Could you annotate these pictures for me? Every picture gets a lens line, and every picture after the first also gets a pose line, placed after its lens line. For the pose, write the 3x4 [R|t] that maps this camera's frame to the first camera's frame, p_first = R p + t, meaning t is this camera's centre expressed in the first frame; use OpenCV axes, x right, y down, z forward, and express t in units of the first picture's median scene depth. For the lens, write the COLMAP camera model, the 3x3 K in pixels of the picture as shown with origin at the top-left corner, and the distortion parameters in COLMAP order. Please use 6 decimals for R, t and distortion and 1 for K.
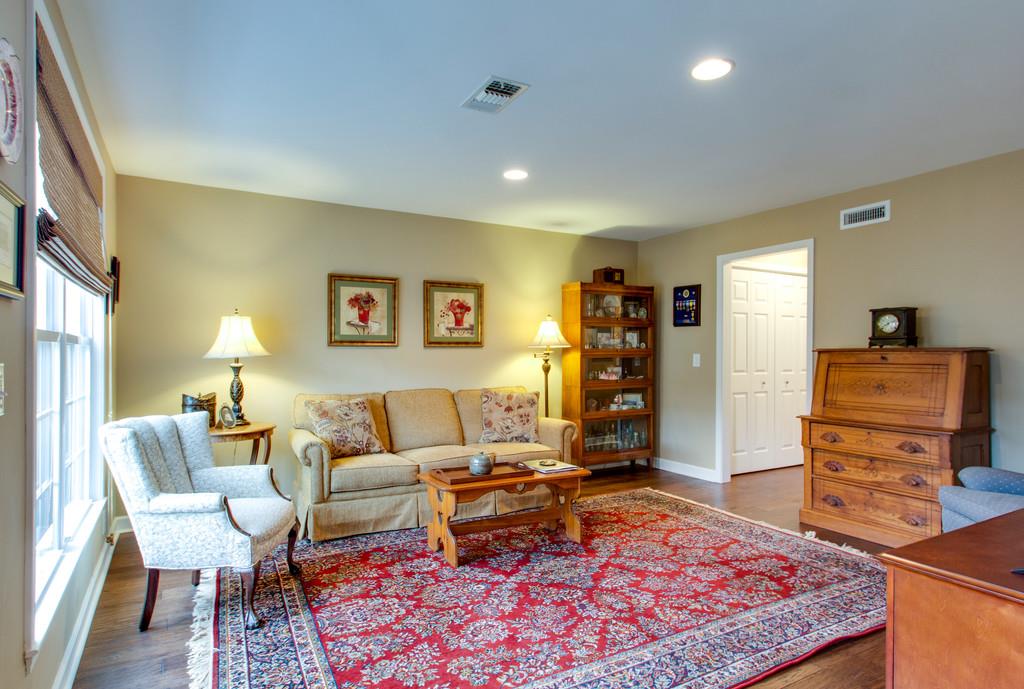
lens RADIAL K [[582.8, 0, 512.0], [0, 582.8, 348.4], [0, 0, 1]] dist [0.023432, 0.001362]
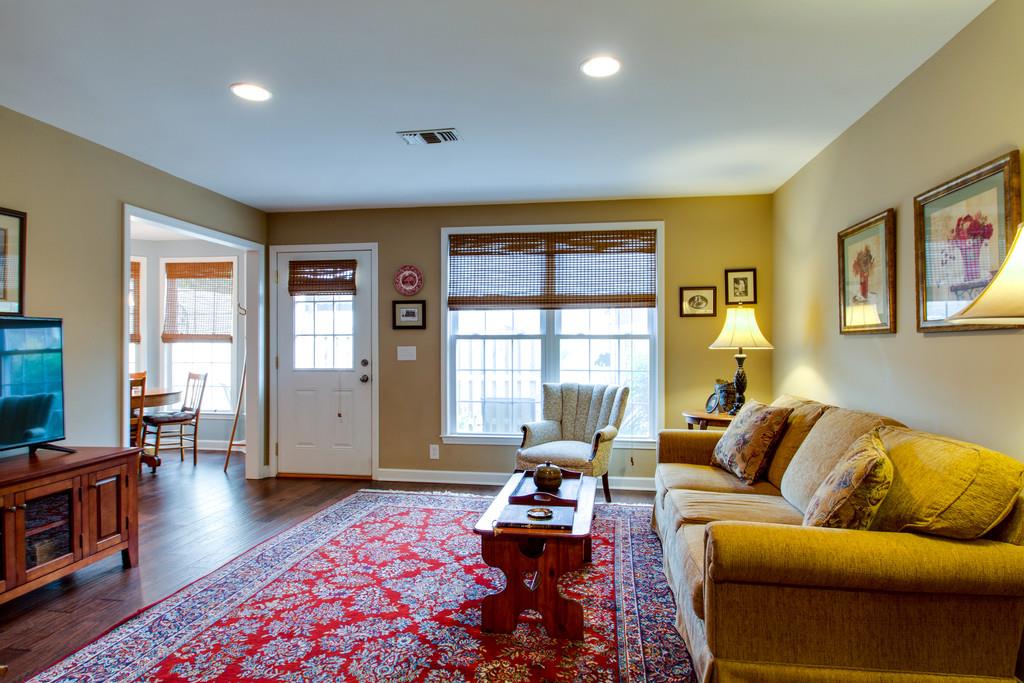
lens RADIAL K [[582.3, 0, 511.4], [0, 582.3, 333.4], [0, 0, 1]] dist [-0.001488, 0.010152]
pose [[-0.637070, -0.012928, -0.770698, 0.807485], [0.003510, 0.999800, -0.019672, 0.011077], [0.770798, -0.015238, -0.636897, 1.919578]]
